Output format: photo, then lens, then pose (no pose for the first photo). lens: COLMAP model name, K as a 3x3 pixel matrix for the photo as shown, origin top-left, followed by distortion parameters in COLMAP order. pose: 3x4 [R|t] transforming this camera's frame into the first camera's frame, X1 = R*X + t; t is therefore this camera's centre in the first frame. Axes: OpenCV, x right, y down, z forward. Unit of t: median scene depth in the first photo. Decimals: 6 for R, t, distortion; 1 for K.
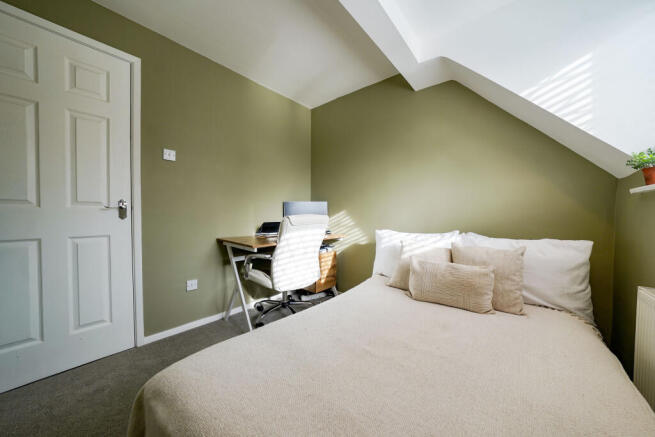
lens RADIAL K [[232.1, 0, 325.9], [0, 232.1, 217.6], [0, 0, 1]] dist [-0.001365, -0.000151]
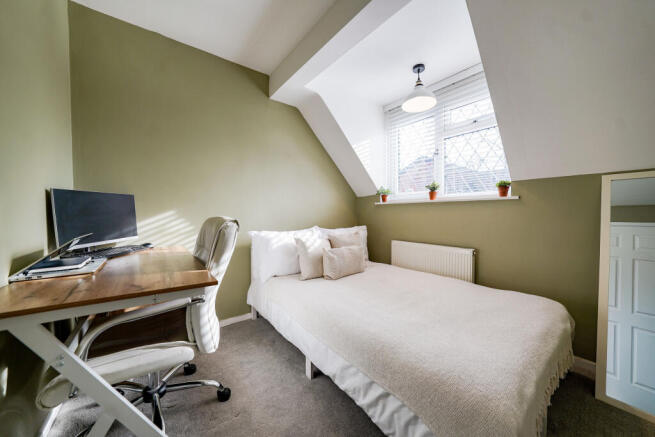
lens RADIAL K [[232.1, 0, 325.9], [0, 232.1, 217.6], [0, 0, 1]] dist [-0.001365, -0.000151]
pose [[0.204085, -0.027865, 0.978556, -0.646045], [0.023562, 0.999445, 0.023546, -0.019594], [-0.978670, 0.018252, 0.204629, 0.563953]]
